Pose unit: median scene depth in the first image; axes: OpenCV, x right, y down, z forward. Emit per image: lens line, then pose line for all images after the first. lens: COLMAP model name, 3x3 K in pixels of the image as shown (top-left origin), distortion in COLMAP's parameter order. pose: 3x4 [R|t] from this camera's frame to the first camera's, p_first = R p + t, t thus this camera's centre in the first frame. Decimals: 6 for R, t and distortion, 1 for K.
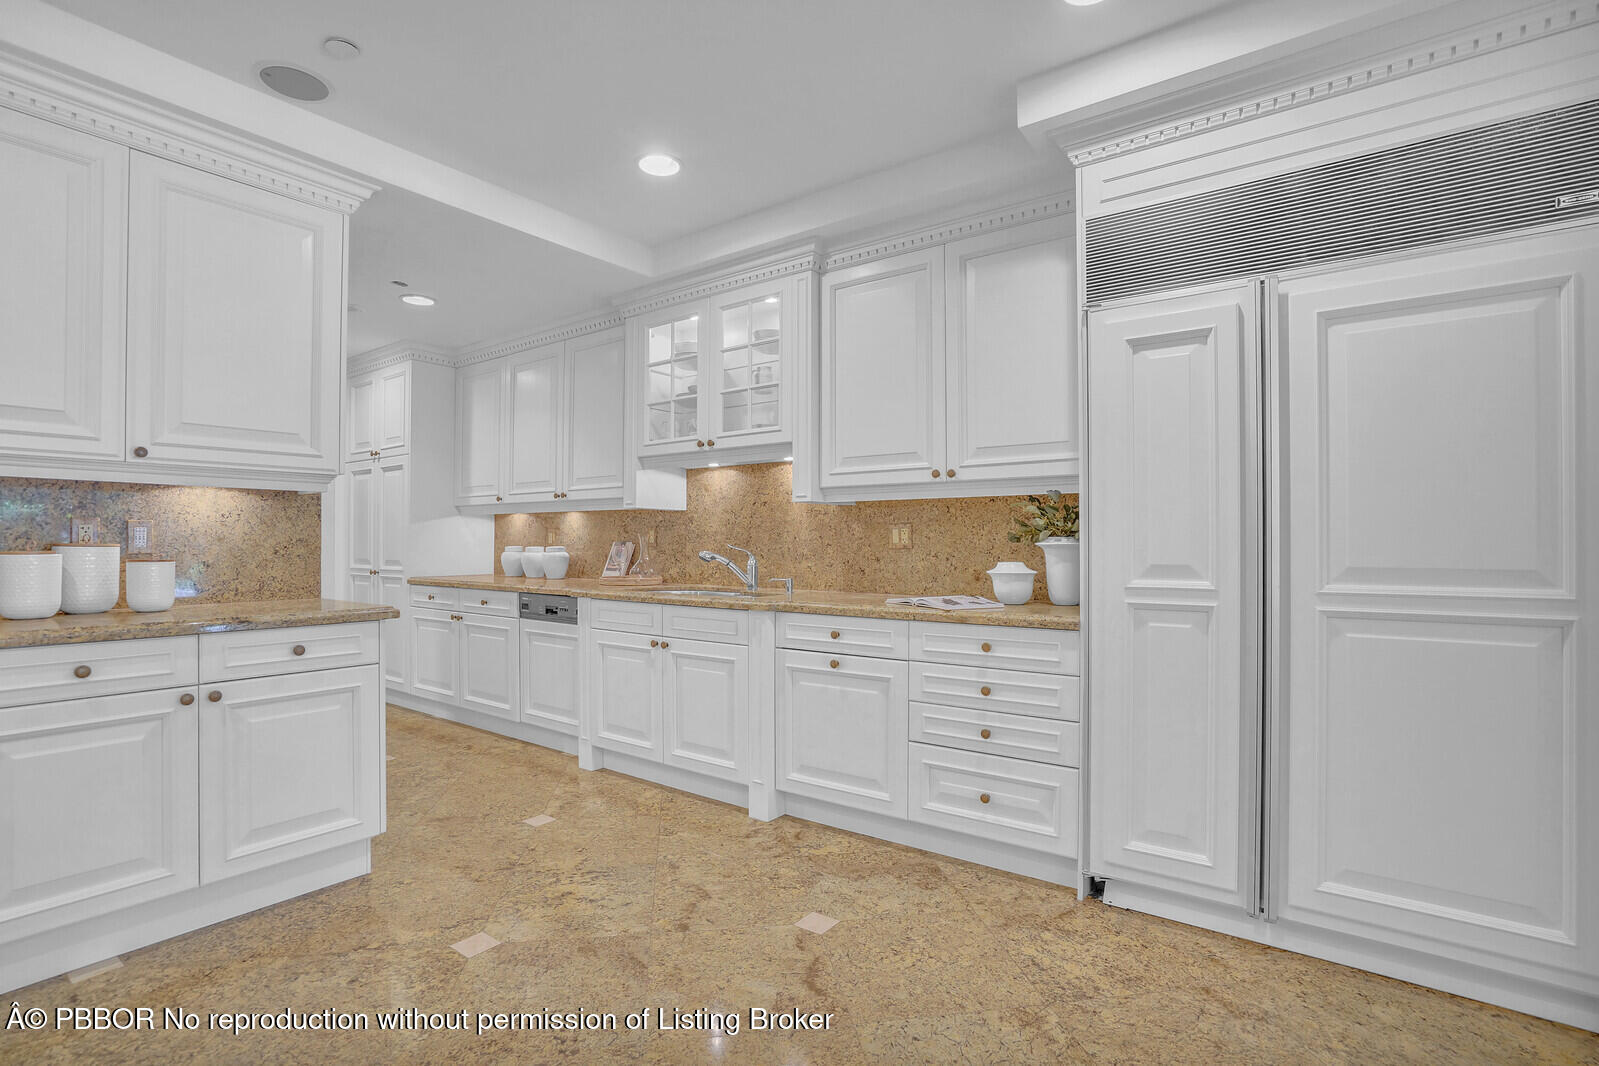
lens RADIAL K [[759.9, 0, 800.8], [0, 759.9, 541.2], [0, 0, 1]] dist [-0.043294, 0.016851]
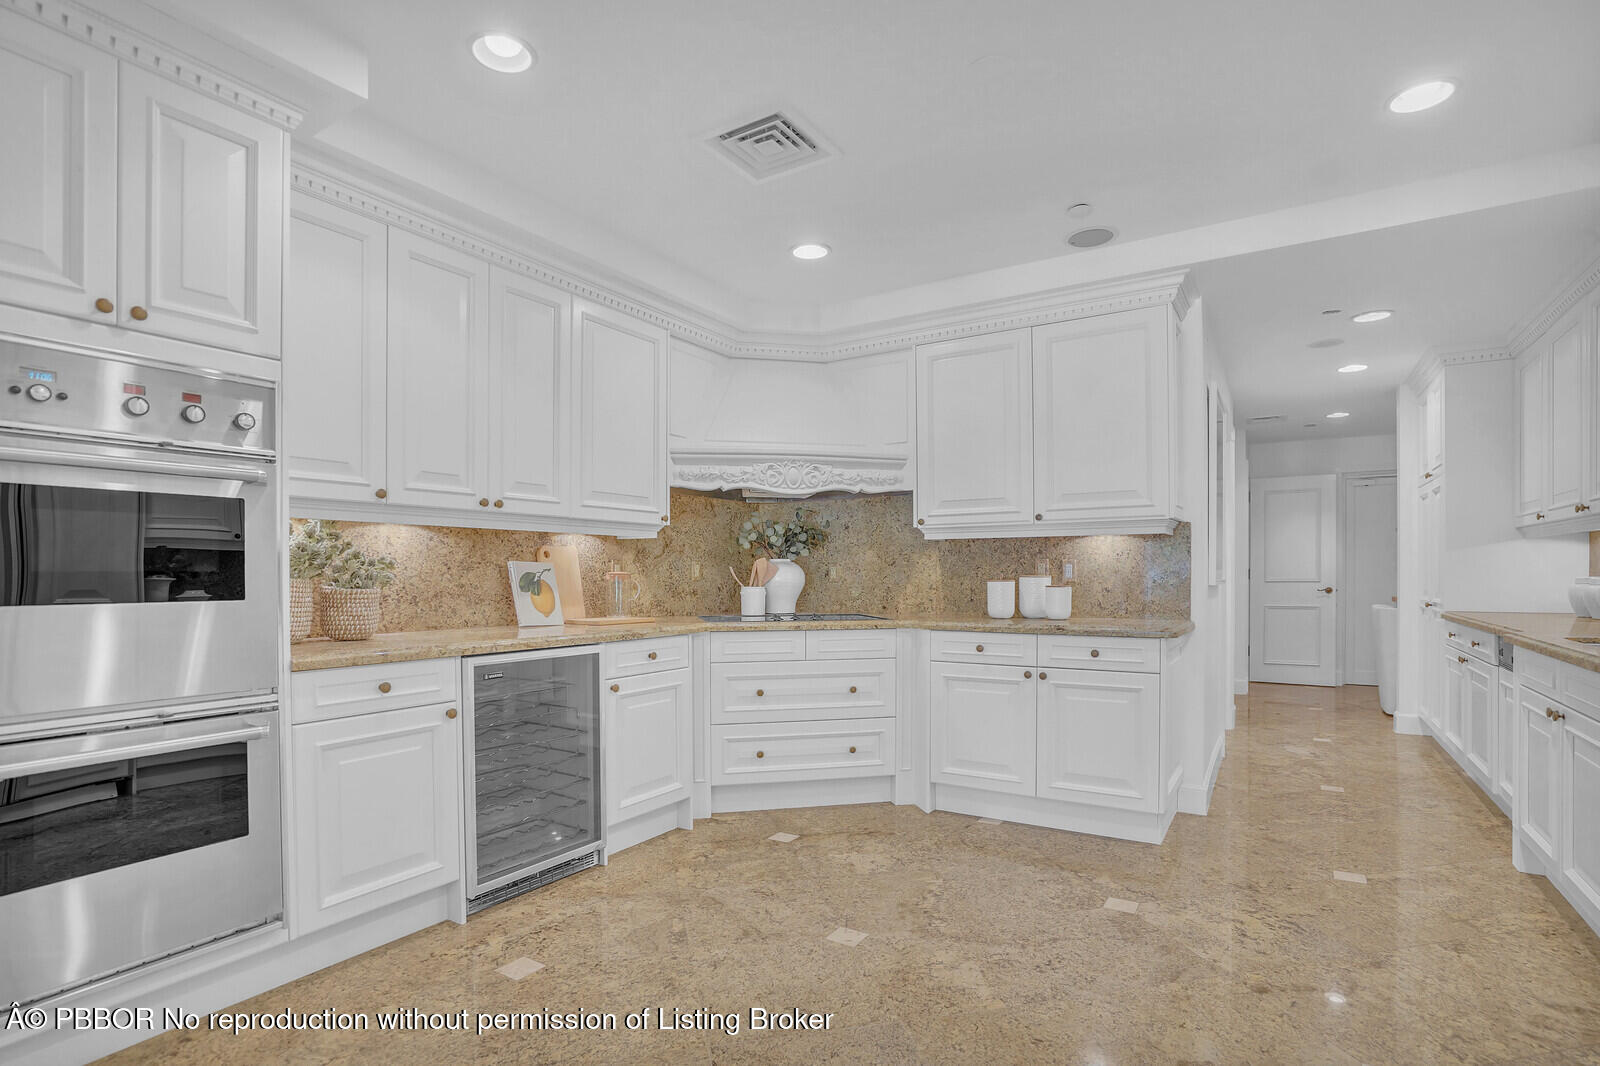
lens RADIAL K [[789.7, 0, 794.4], [0, 789.7, 580.4], [0, 0, 1]] dist [-0.028456, 0.000784]
pose [[0.072980, 0.004493, -0.997323, 0.679480], [0.006742, 0.999965, 0.004999, 0.002023], [0.997311, -0.007089, 0.072947, 0.328373]]
